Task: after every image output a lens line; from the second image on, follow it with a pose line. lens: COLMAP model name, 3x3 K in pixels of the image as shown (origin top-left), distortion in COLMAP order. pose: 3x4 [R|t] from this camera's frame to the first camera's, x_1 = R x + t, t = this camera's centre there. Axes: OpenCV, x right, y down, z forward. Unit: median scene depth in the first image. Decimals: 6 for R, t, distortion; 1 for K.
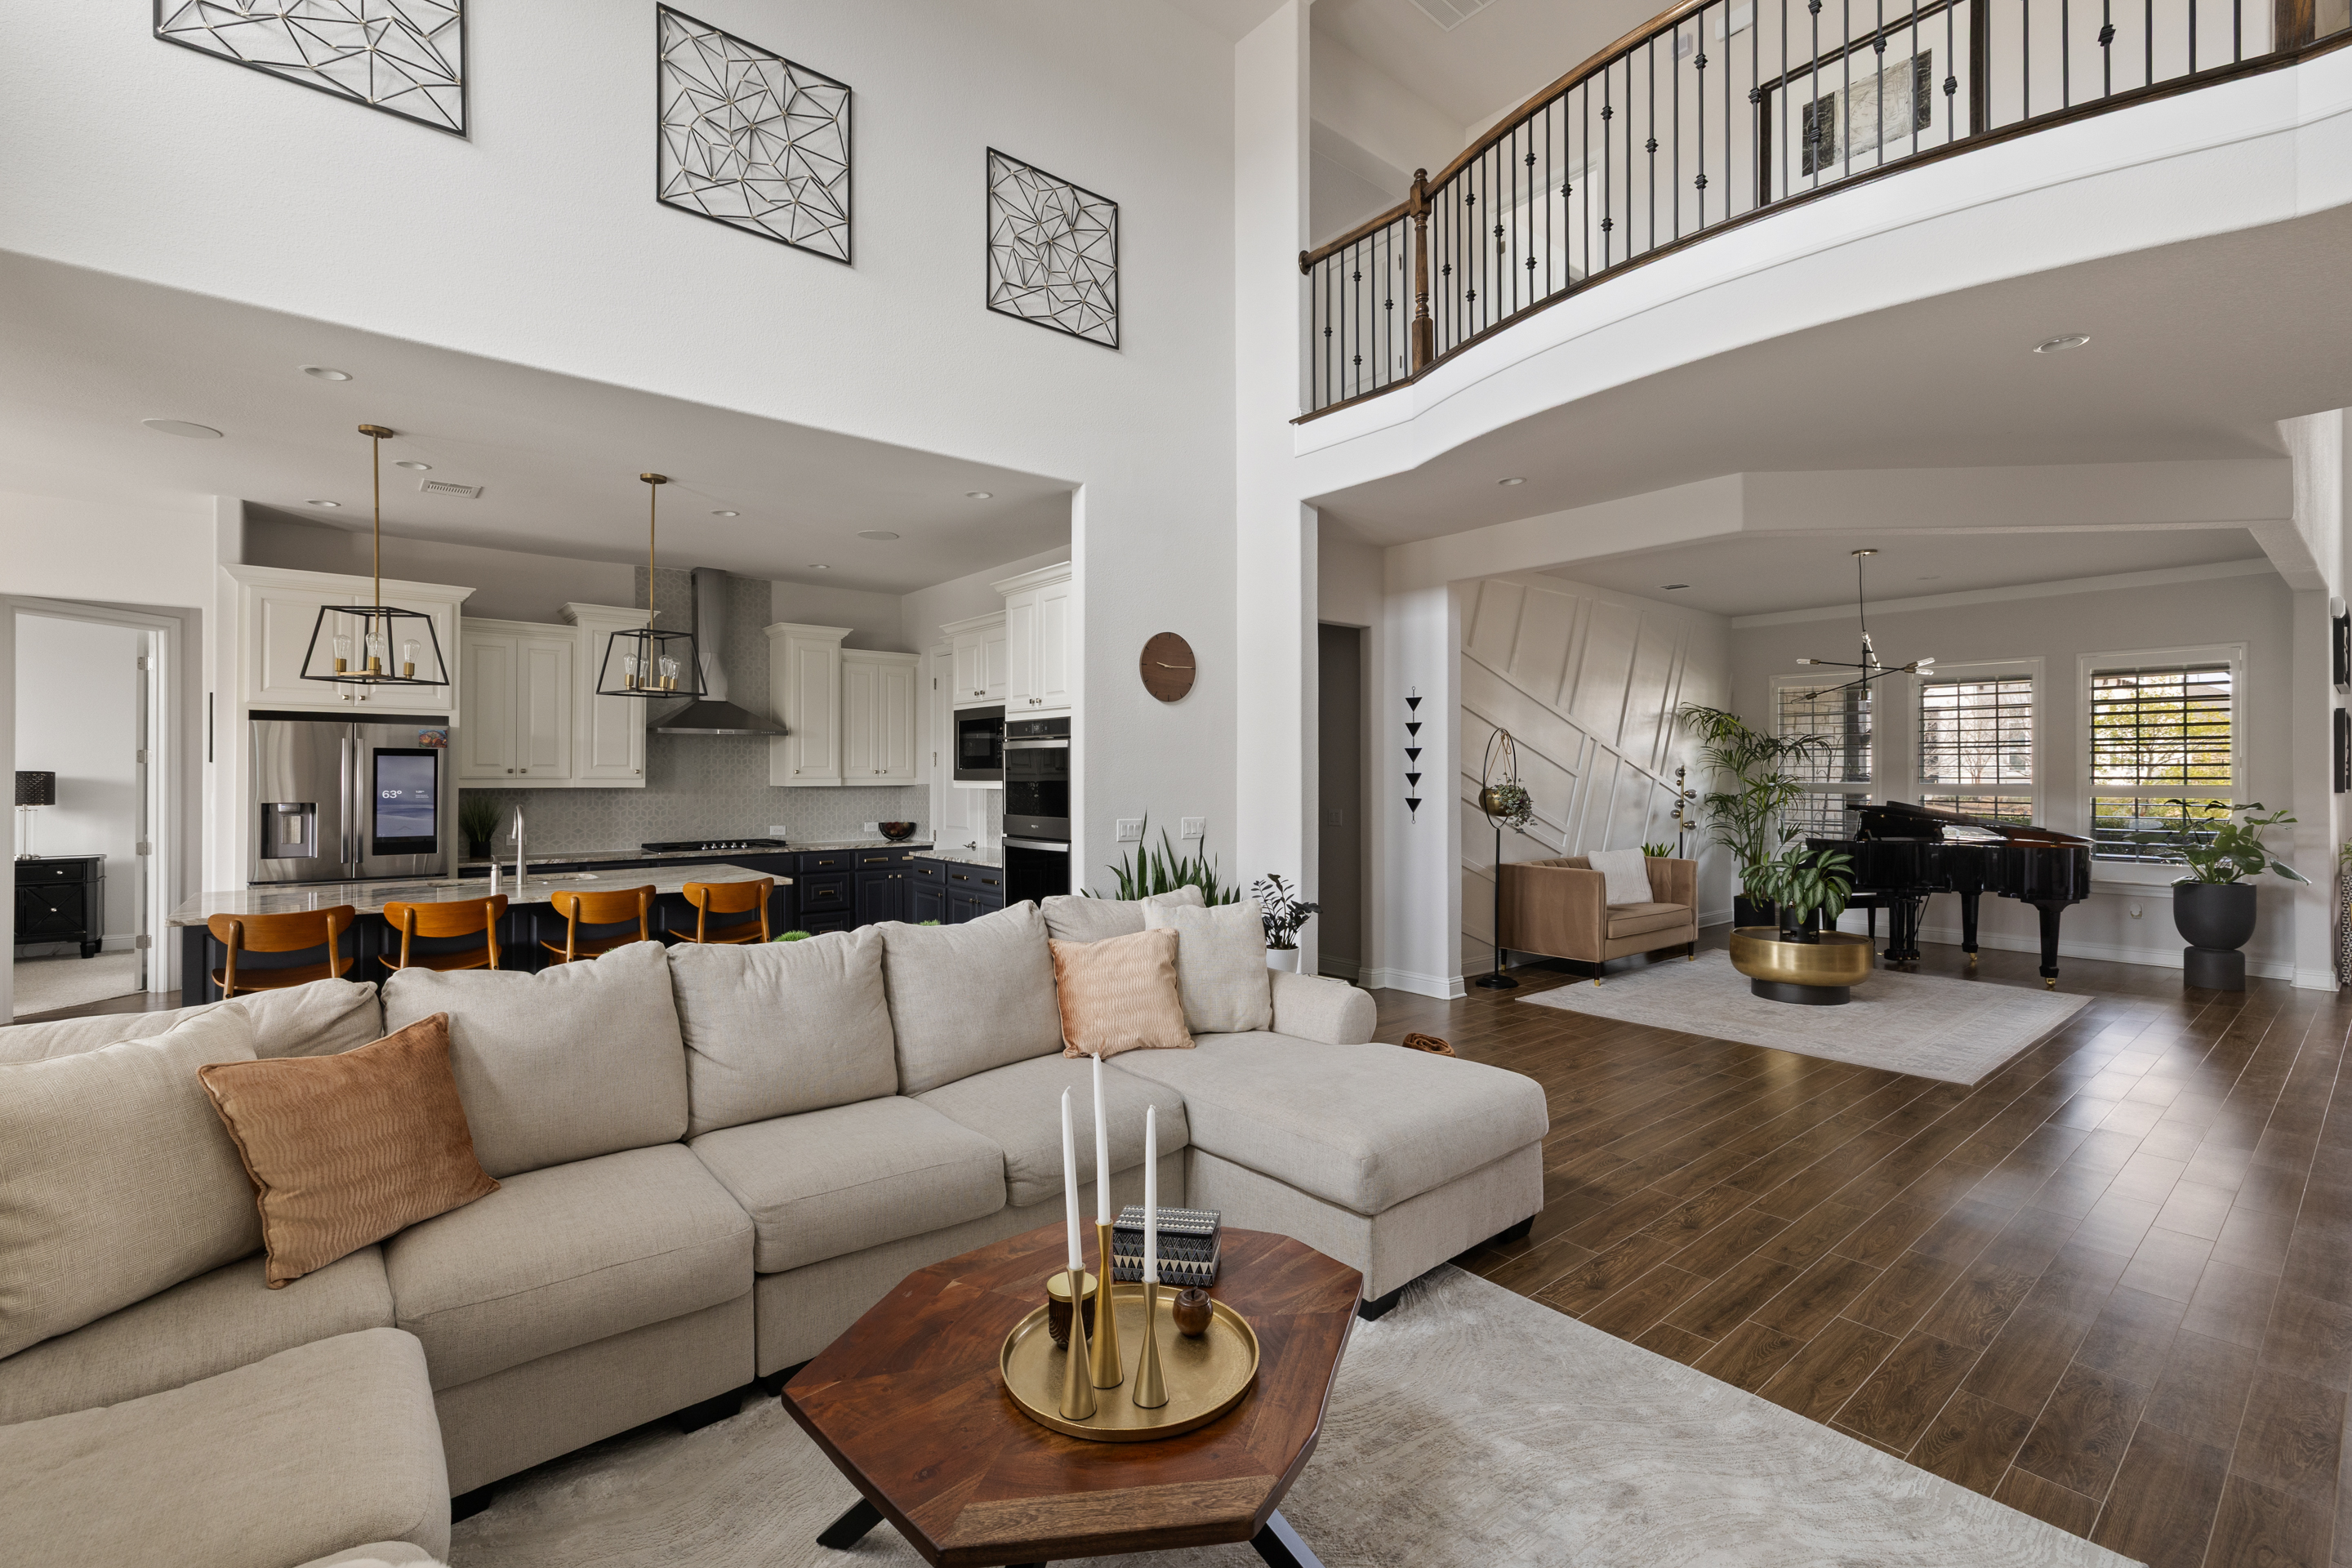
lens RADIAL K [[1033.2, 0, 1189.2], [0, 1033.2, 769.2], [0, 0, 1]] dist [0.008582, 0.000009]
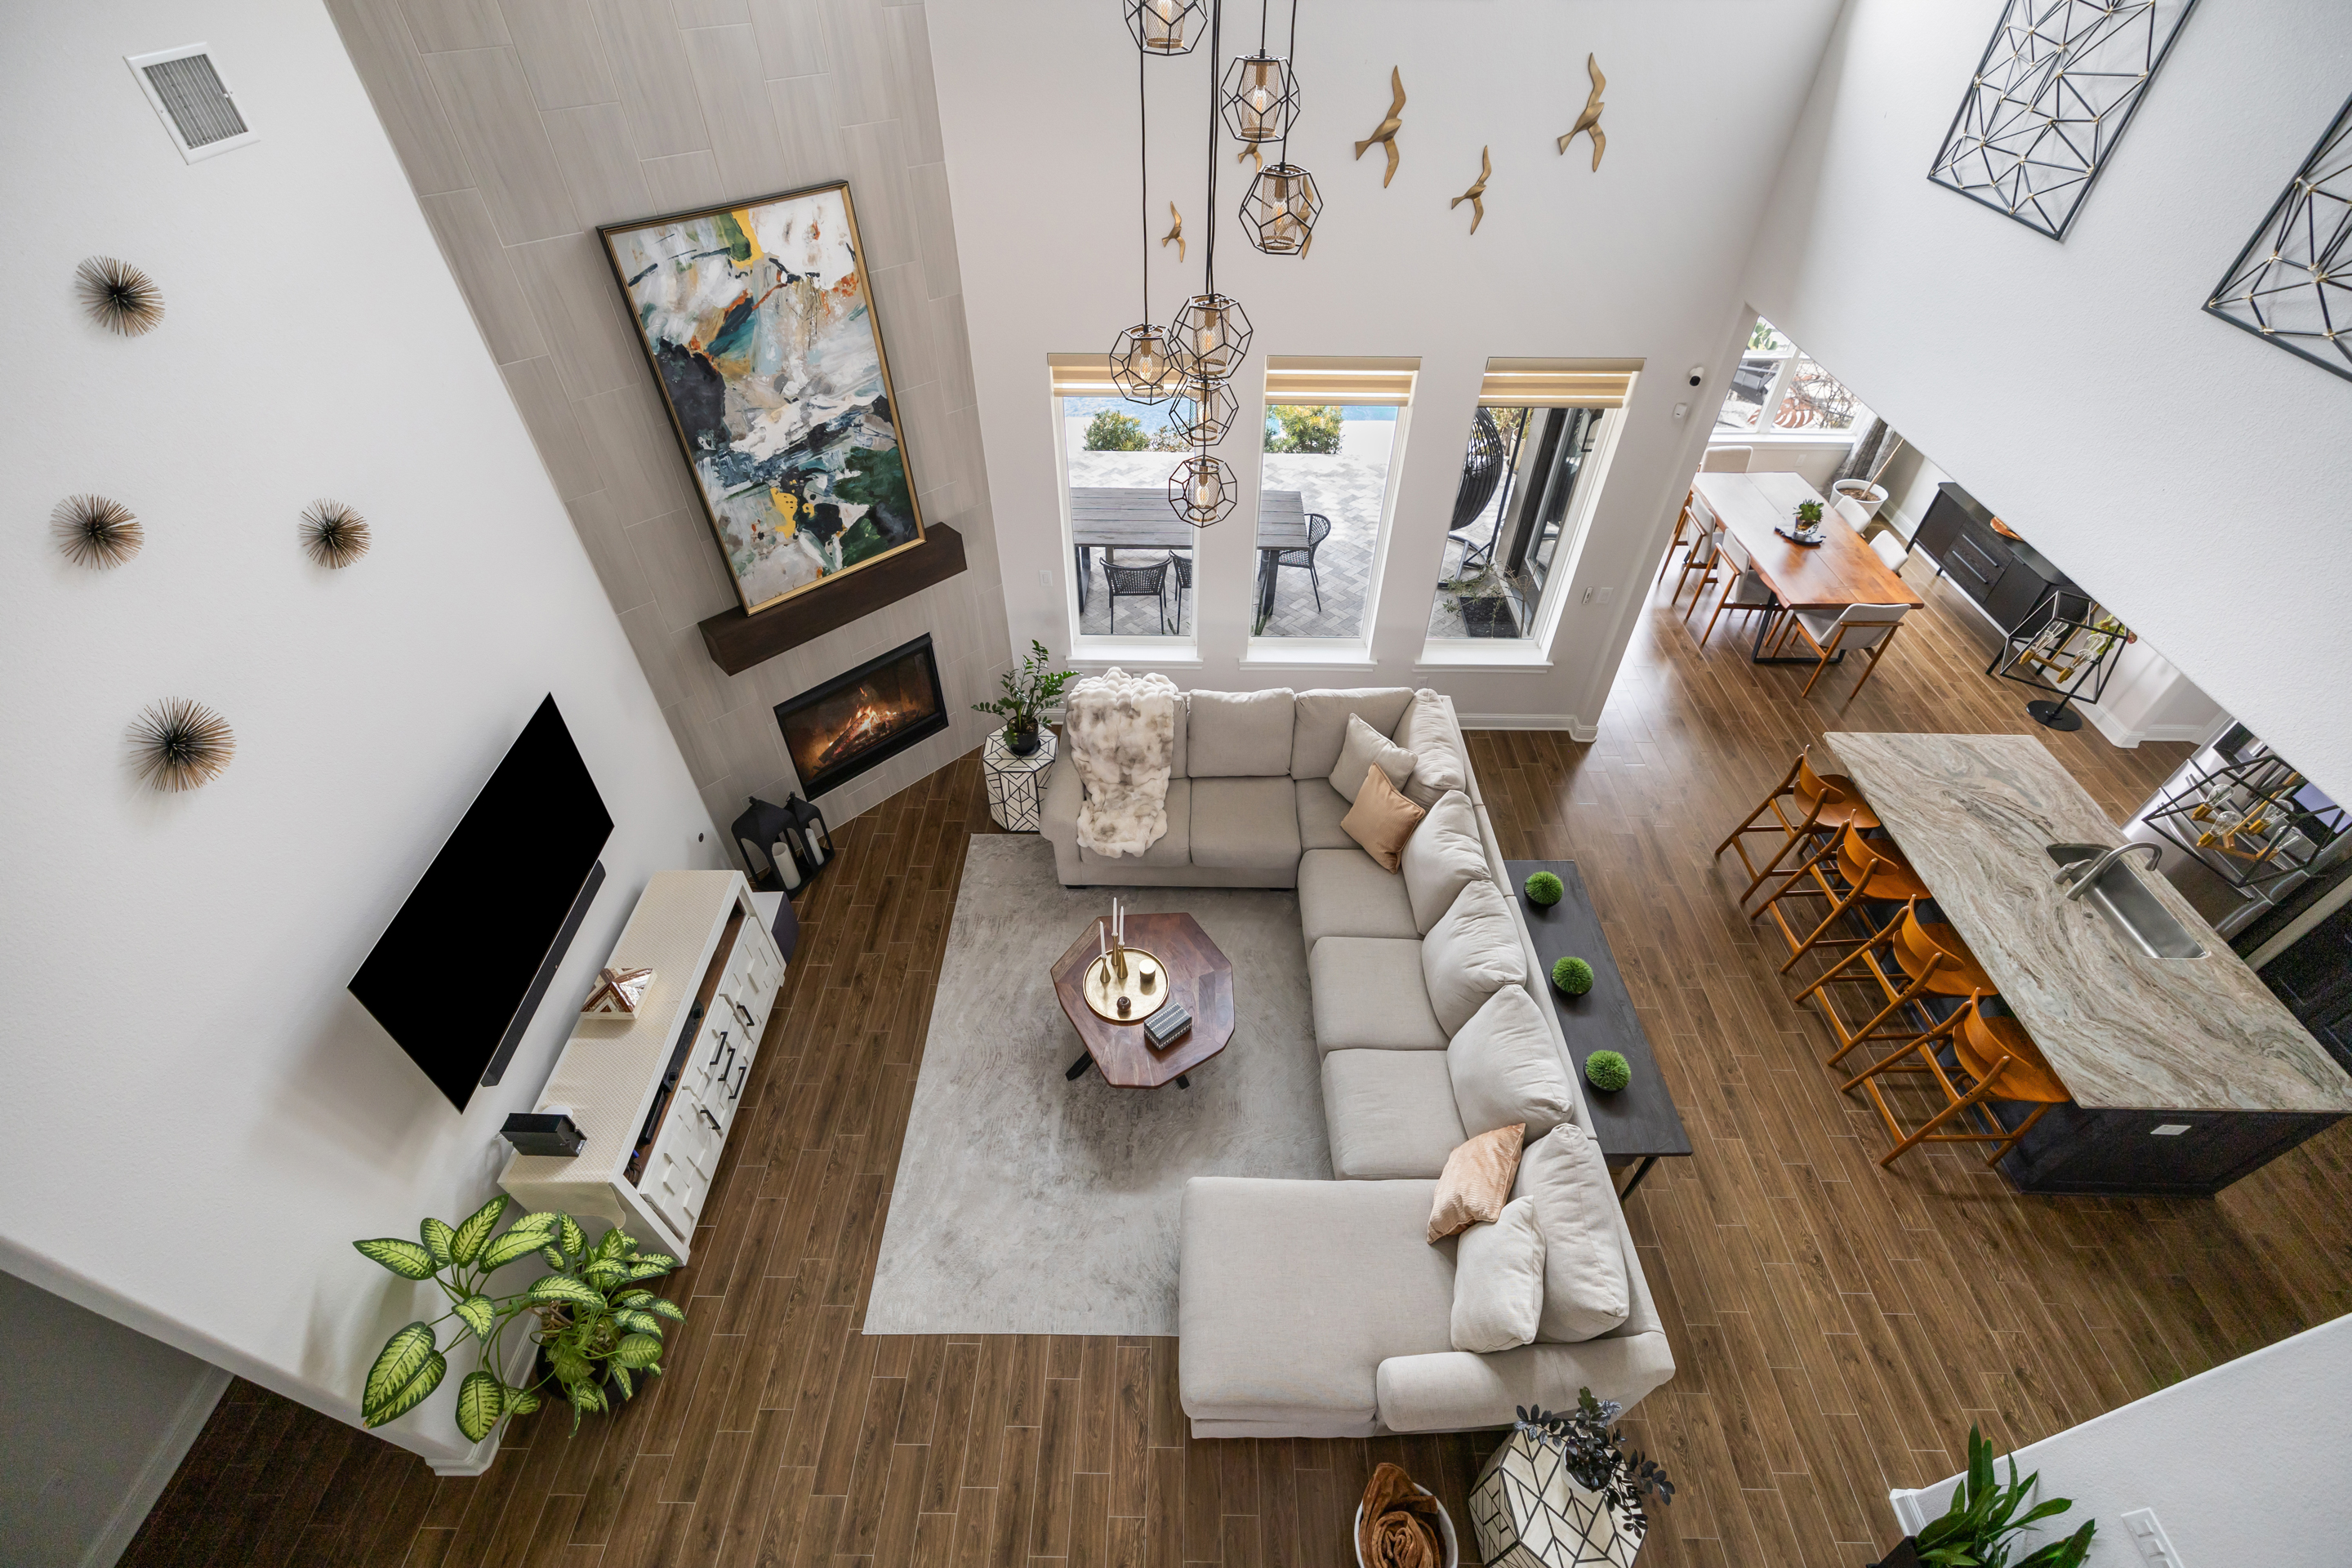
lens RADIAL K [[986.2, 0, 1166.7], [0, 986.2, 779.8], [0, 0, 1]] dist [0.004757, -0.000102]
pose [[-0.655490, 0.527059, -0.540871, 0.286822], [0.009452, 0.721862, 0.691973, -0.481179], [0.755145, 0.448469, -0.478155, 0.574876]]
